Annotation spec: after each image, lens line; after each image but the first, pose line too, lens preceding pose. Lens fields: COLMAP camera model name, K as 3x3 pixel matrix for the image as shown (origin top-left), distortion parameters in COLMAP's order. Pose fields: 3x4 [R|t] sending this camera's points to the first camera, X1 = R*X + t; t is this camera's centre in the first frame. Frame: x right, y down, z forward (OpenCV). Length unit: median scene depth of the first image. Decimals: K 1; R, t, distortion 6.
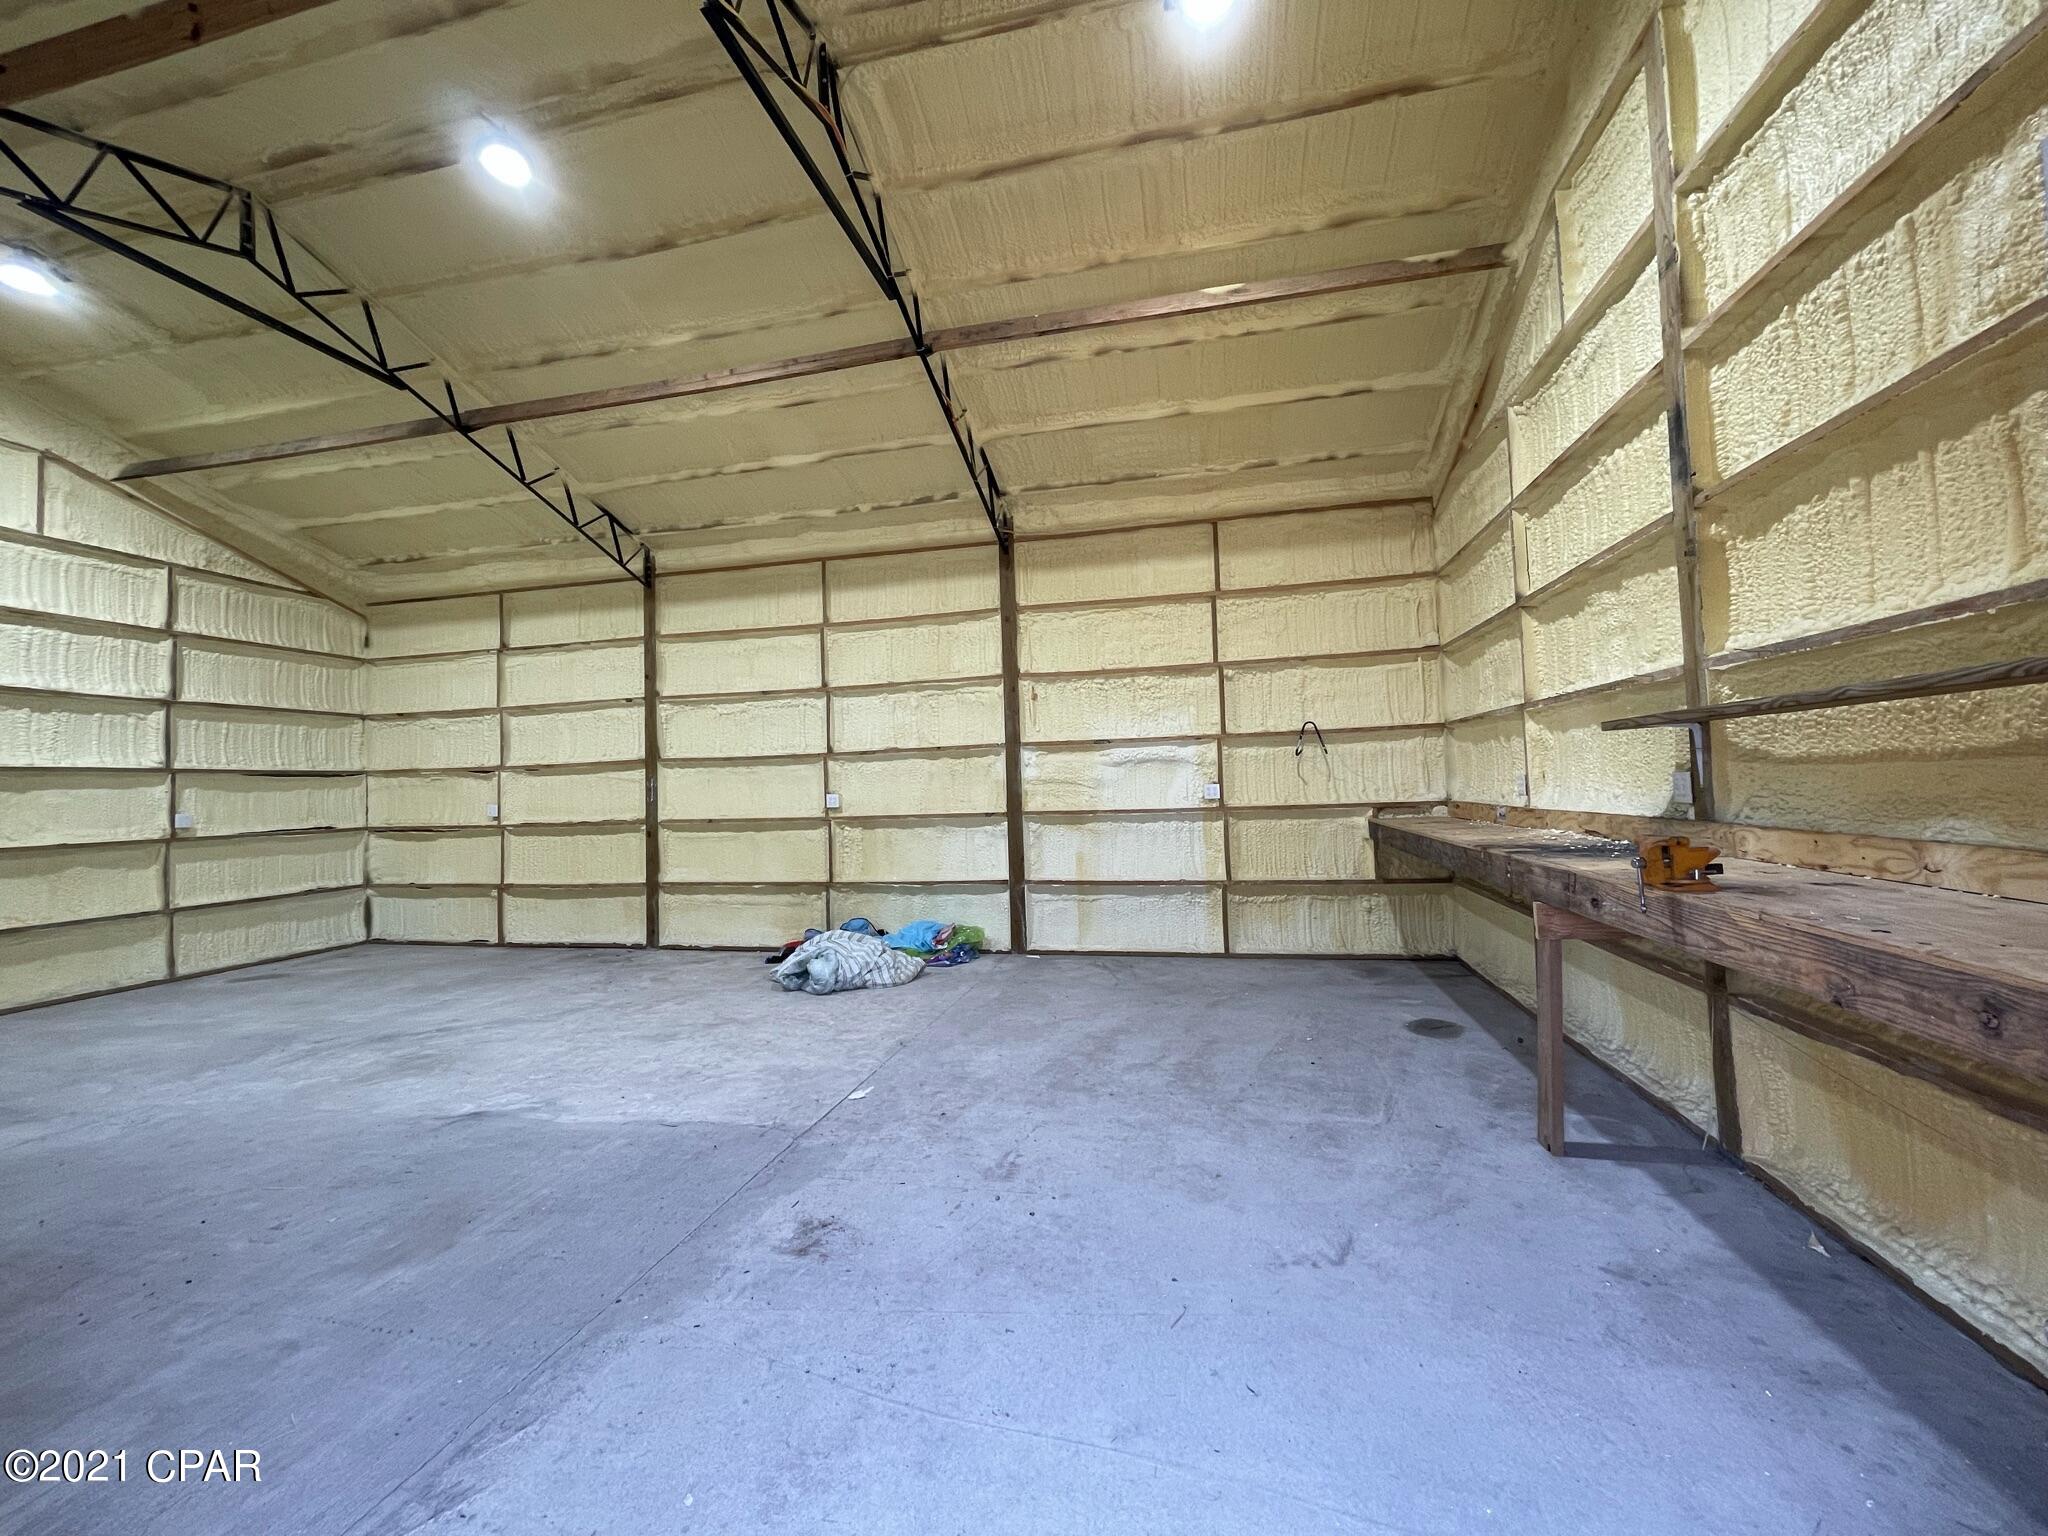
lens RADIAL K [[827.1, 0, 1016.3], [0, 827.1, 762.3], [0, 0, 1]] dist [-0.007221, 0.000688]
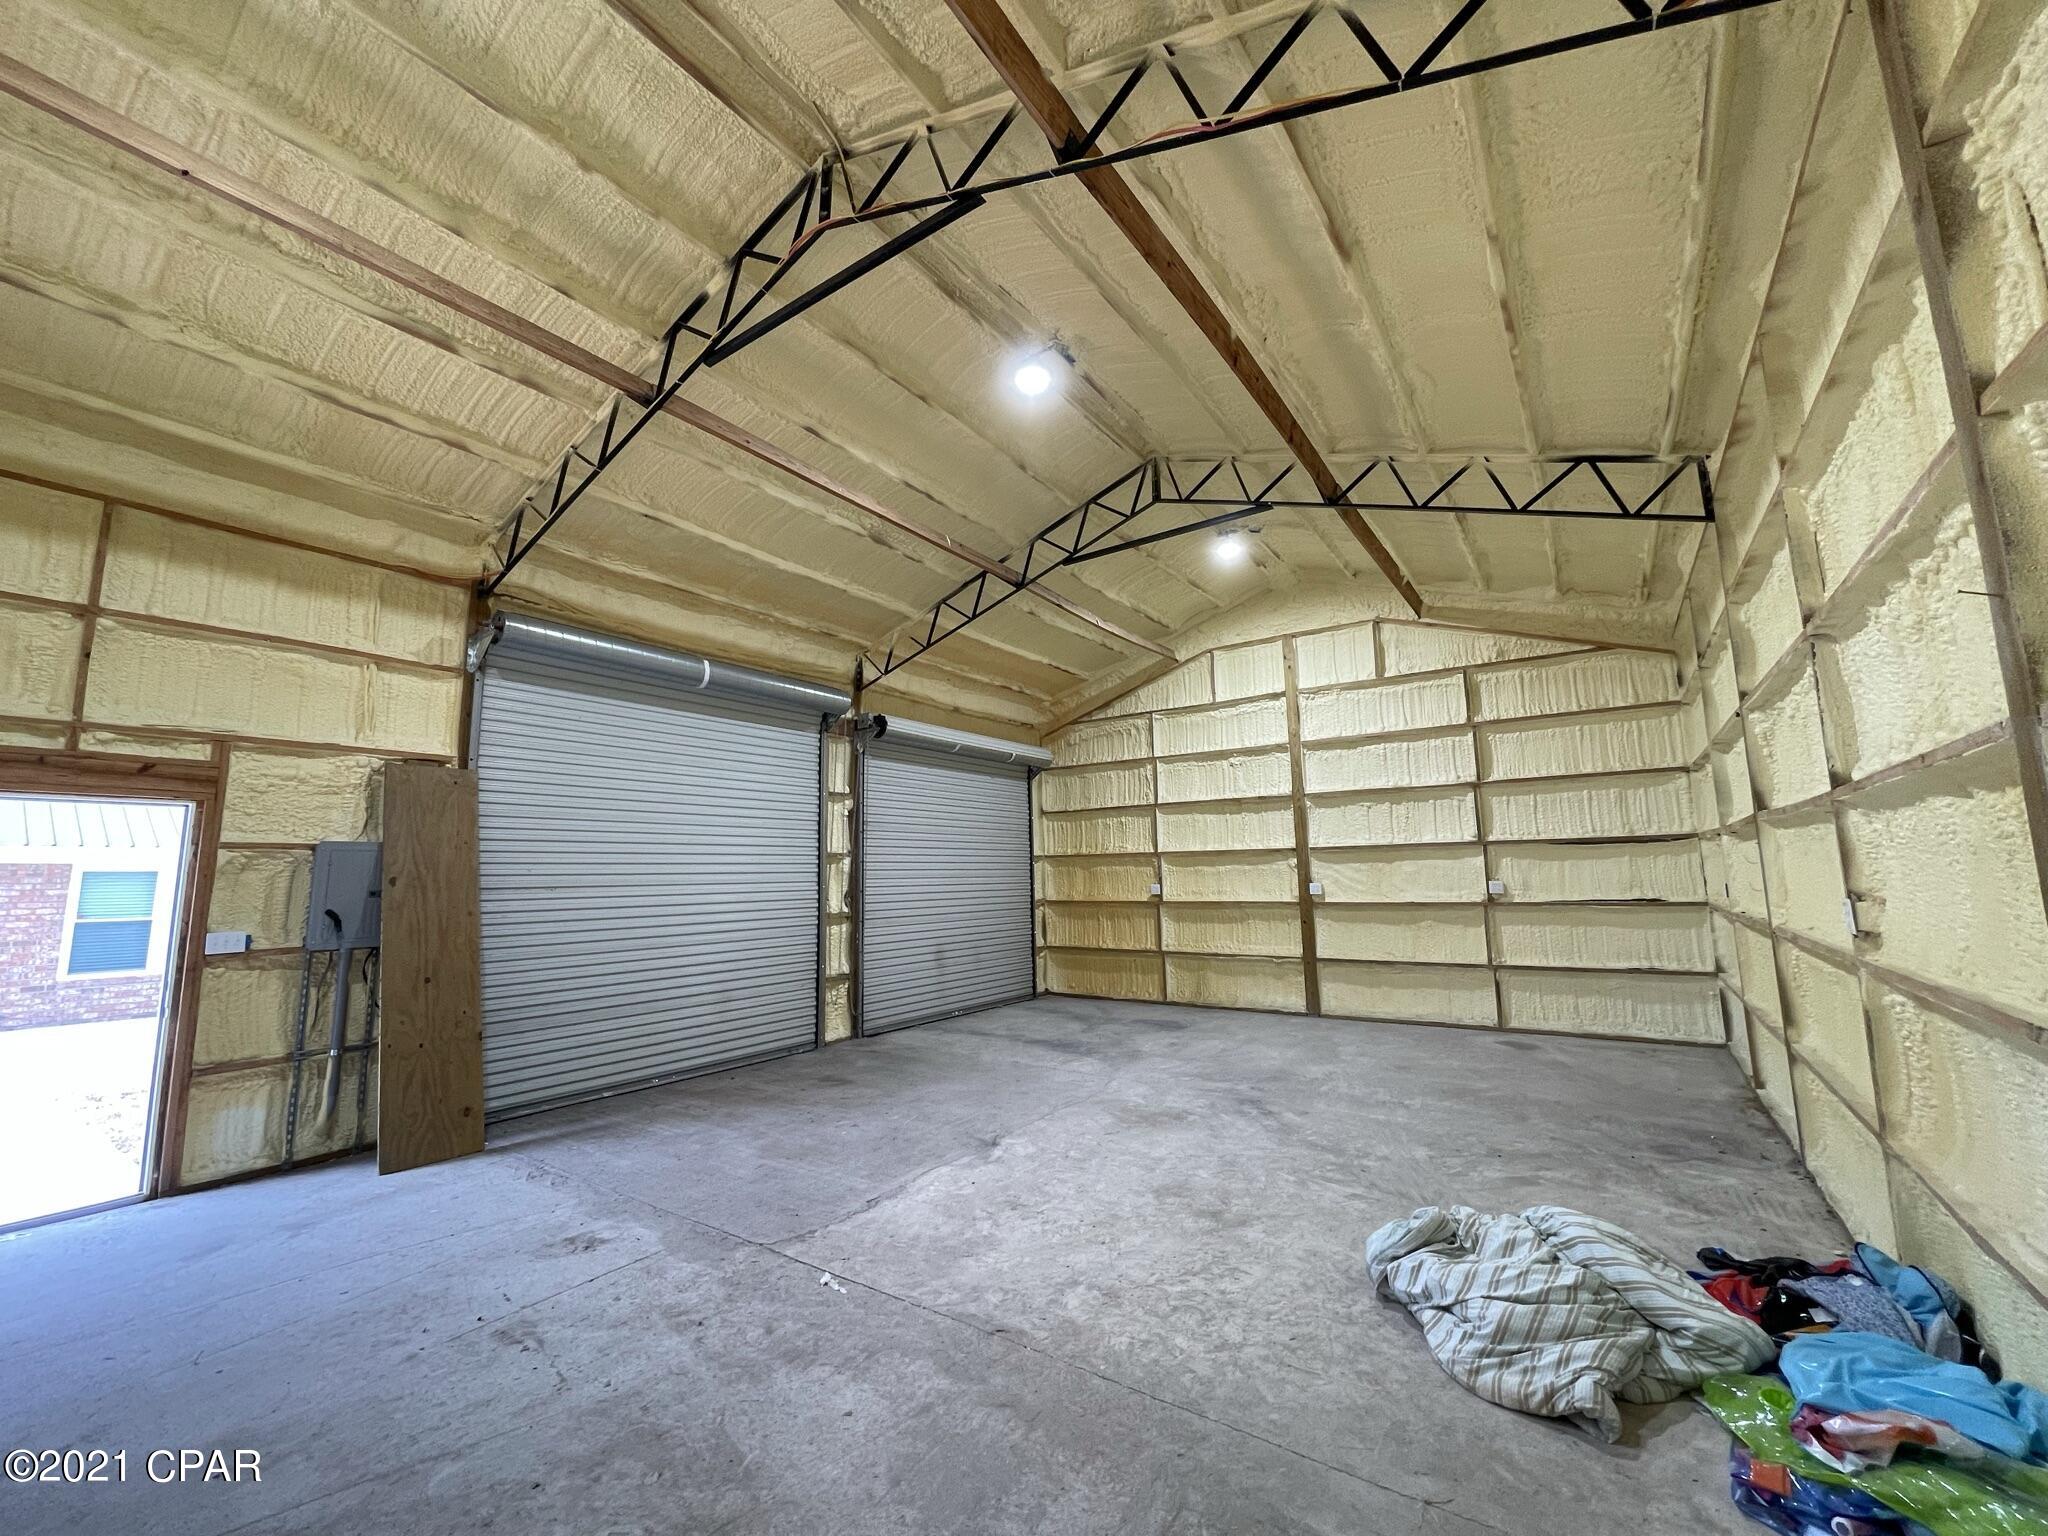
lens RADIAL K [[827.1, 0, 1015.6], [0, 827.1, 758.4], [0, 0, 1]] dist [-0.007221, 0.000688]
pose [[-0.384544, -0.094947, -0.918211, 0.462653], [0.058172, 0.990227, -0.126757, 0.001992], [0.921272, -0.102158, -0.375262, 1.309529]]
